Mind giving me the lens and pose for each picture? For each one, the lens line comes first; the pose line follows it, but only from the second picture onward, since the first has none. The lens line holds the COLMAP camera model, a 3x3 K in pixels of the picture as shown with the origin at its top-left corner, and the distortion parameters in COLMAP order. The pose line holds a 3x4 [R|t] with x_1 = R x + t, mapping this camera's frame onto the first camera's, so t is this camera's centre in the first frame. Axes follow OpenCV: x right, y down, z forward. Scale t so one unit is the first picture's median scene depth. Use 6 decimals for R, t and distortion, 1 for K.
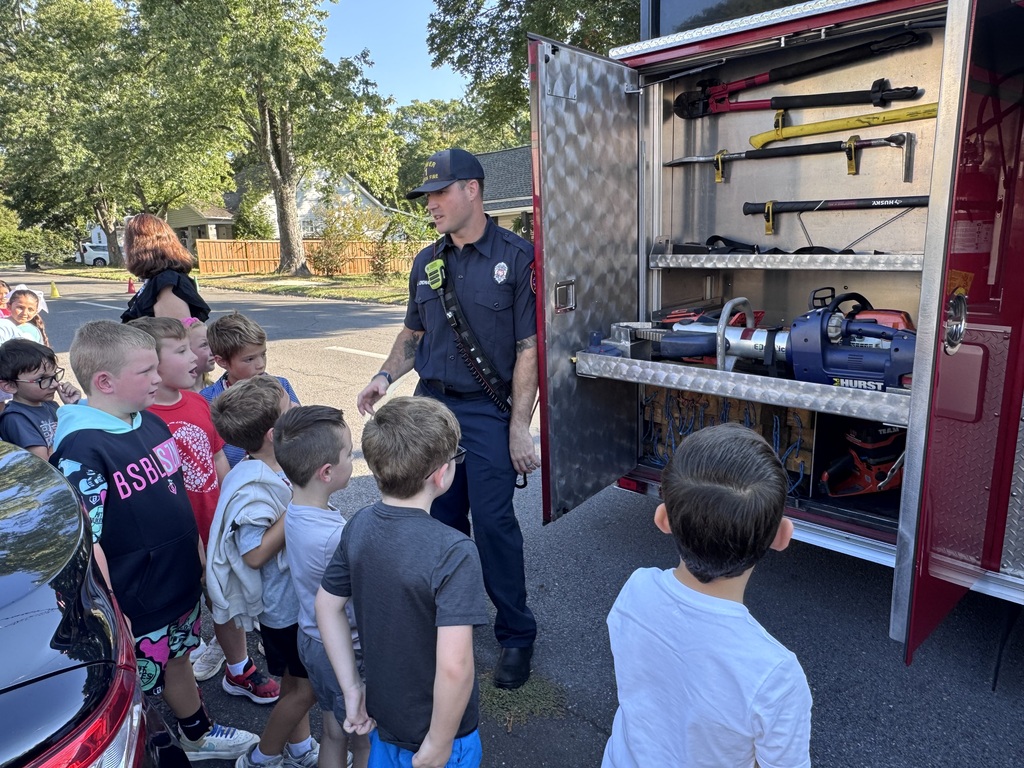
lens RADIAL K [[712.7, 0, 512.0], [0, 712.7, 384.0], [0, 0, 1]] dist [-0.005433, 0.002588]
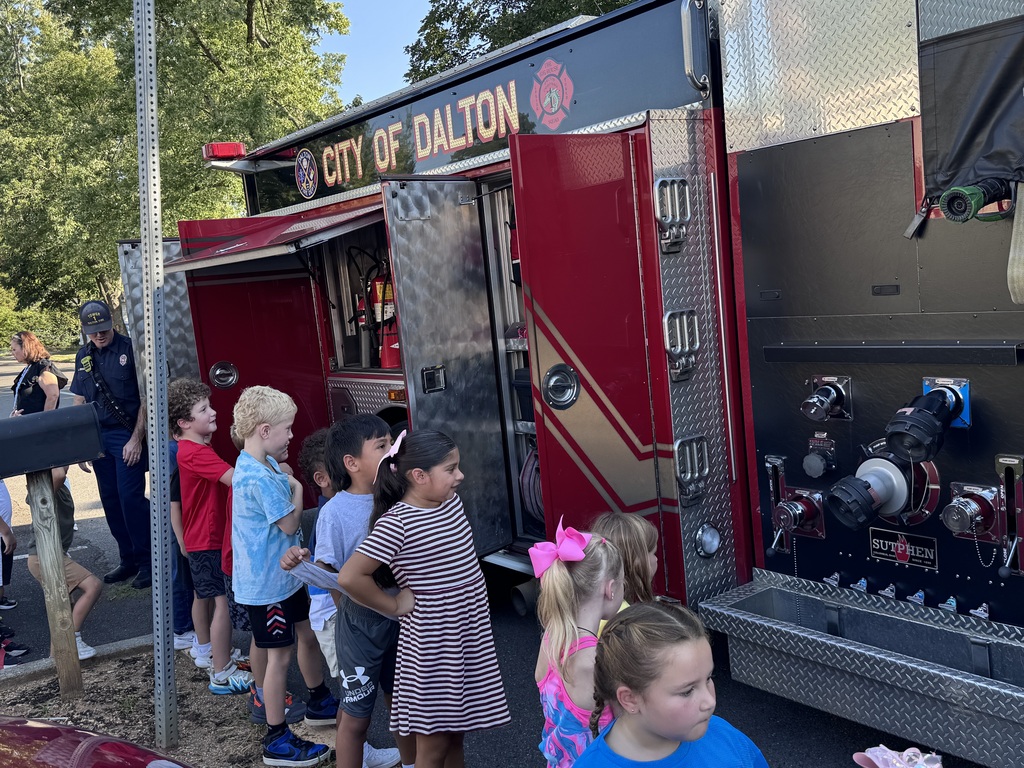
lens RADIAL K [[999.8, 0, 512.0], [0, 999.8, 384.0], [0, 0, 1]] dist [-0.012671, 0.002539]
pose [[0.987693, -0.043385, -0.150266, 0.094496], [0.027785, 0.994146, -0.104407, 0.014001], [0.153916, 0.098947, 0.983117, -0.096042]]
